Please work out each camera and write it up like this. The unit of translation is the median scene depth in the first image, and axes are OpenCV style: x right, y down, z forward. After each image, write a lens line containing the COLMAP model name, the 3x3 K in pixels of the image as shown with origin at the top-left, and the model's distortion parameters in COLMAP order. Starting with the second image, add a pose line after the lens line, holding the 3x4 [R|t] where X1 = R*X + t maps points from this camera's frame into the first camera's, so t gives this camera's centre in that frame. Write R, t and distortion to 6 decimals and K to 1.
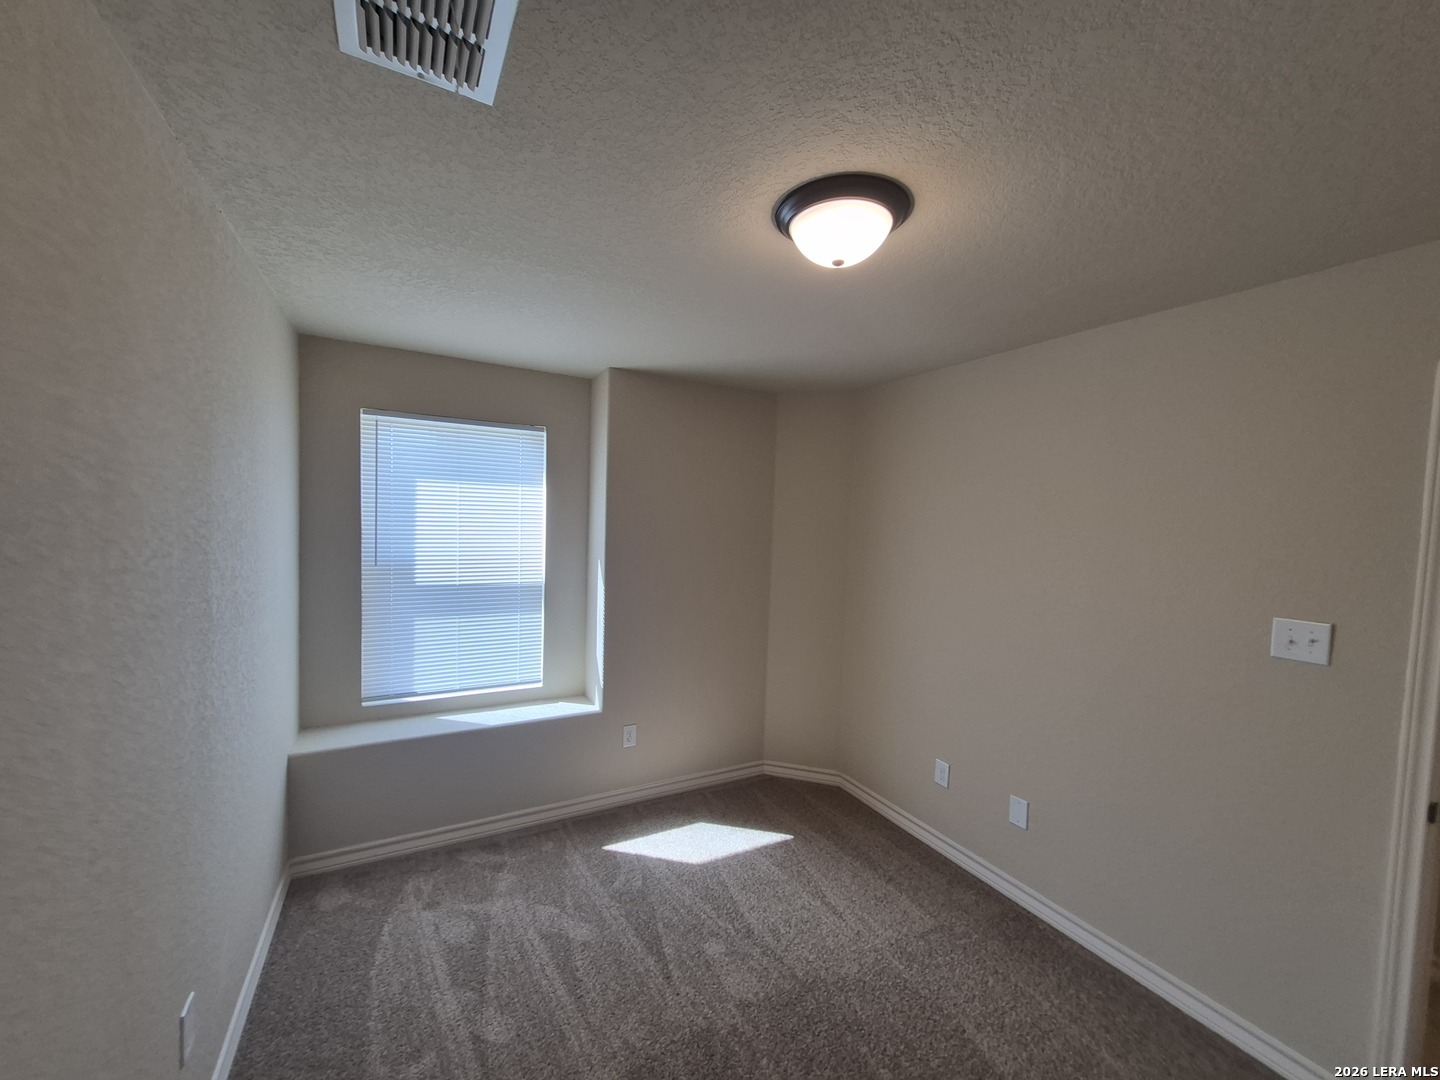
lens RADIAL K [[568.2, 0, 699.5], [0, 568.2, 544.6], [0, 0, 1]] dist [0.001387, 0.000054]
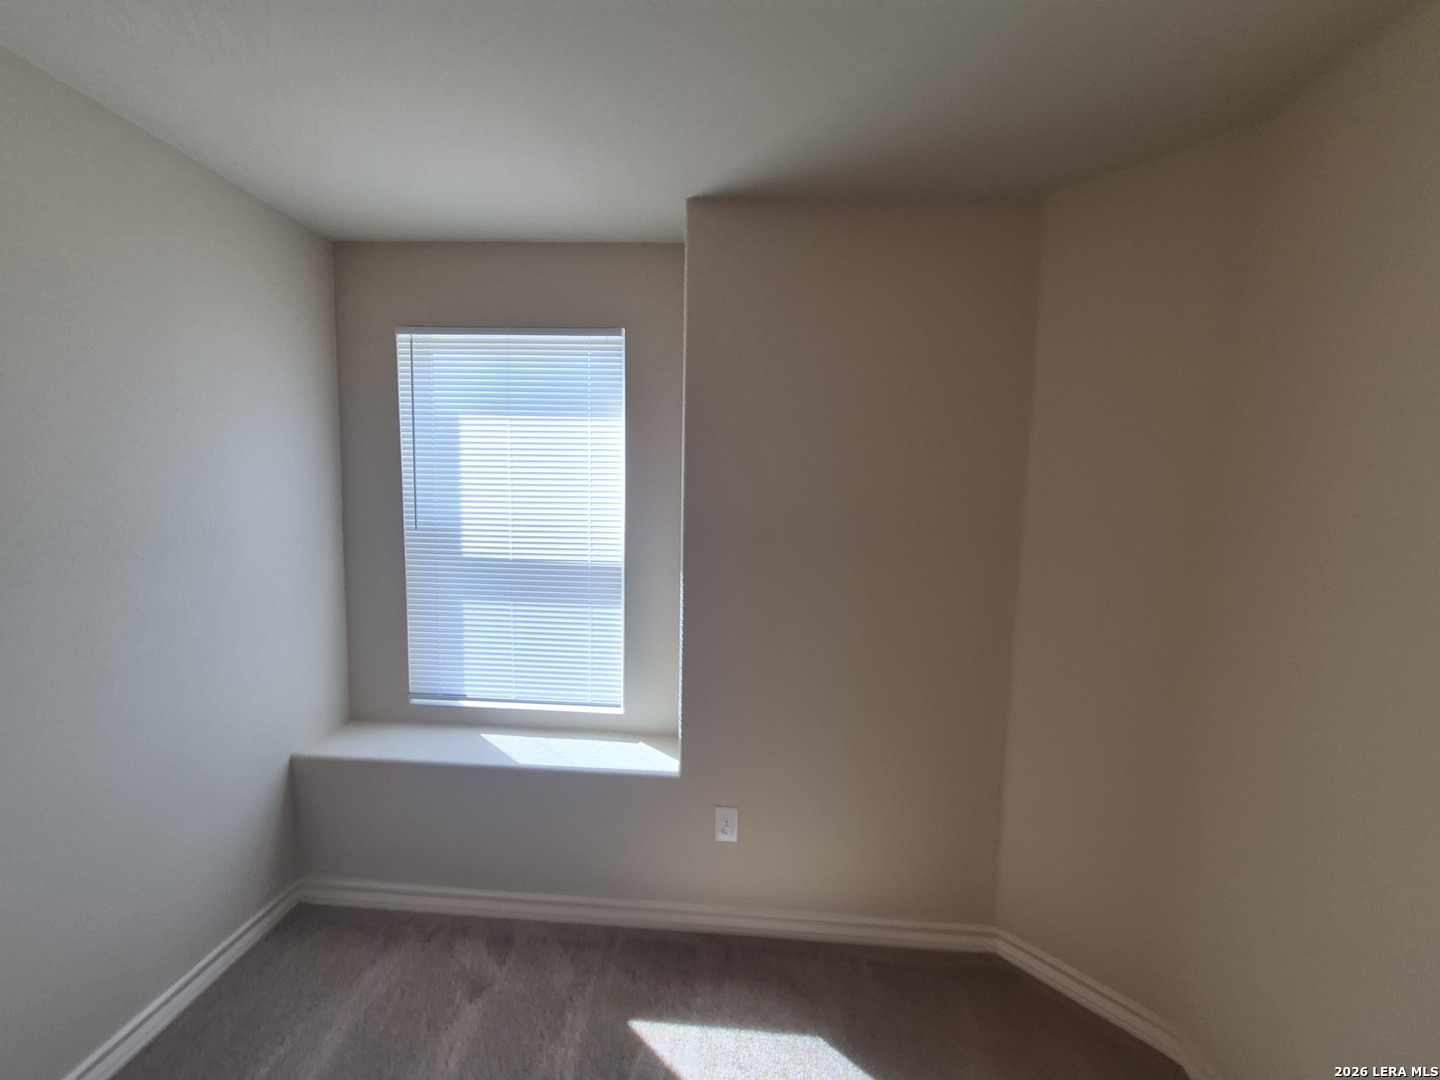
lens RADIAL K [[568.2, 0, 699.5], [0, 568.2, 544.6], [0, 0, 1]] dist [0.001387, 0.000054]
pose [[0.857907, 0.038014, -0.512396, 0.163079], [-0.022355, 0.999077, 0.036691, 0.019718], [0.513318, -0.020023, 0.857965, 0.510323]]
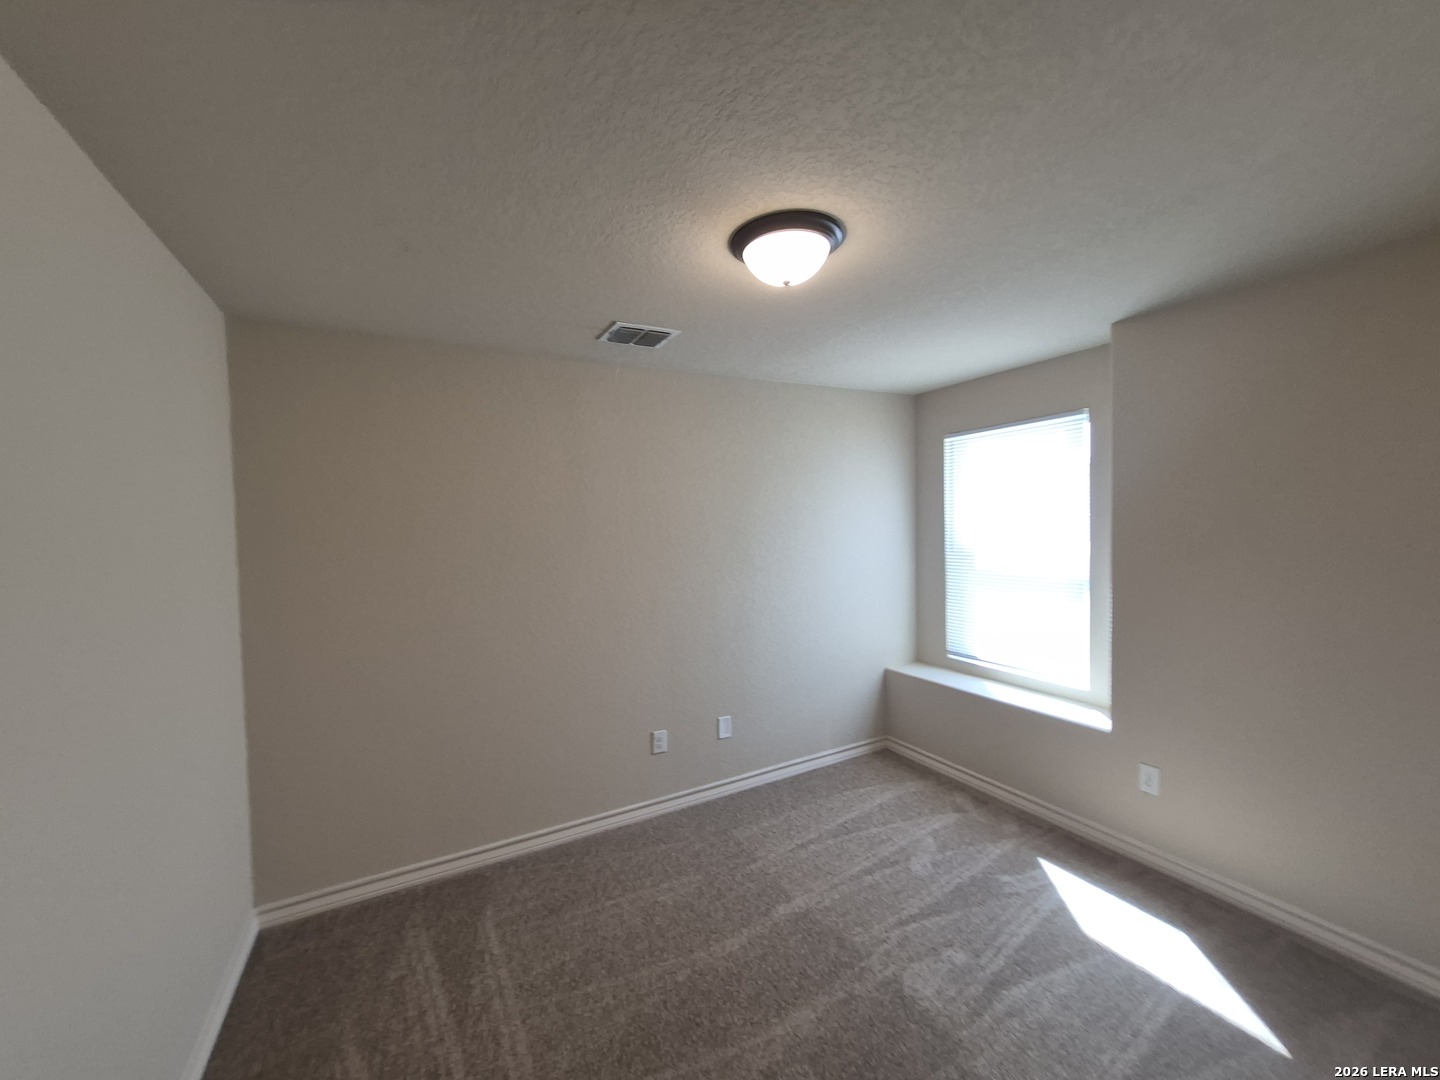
lens RADIAL K [[543.7, 0, 720.0], [0, 543.7, 540.0], [0, 0, 1]] dist [0.000253, 0.000012]
pose [[0.027211, -0.010750, -0.999572, 0.656622], [-0.034639, 0.999332, -0.011691, 0.042610], [0.999029, 0.034943, 0.026820, 0.412091]]
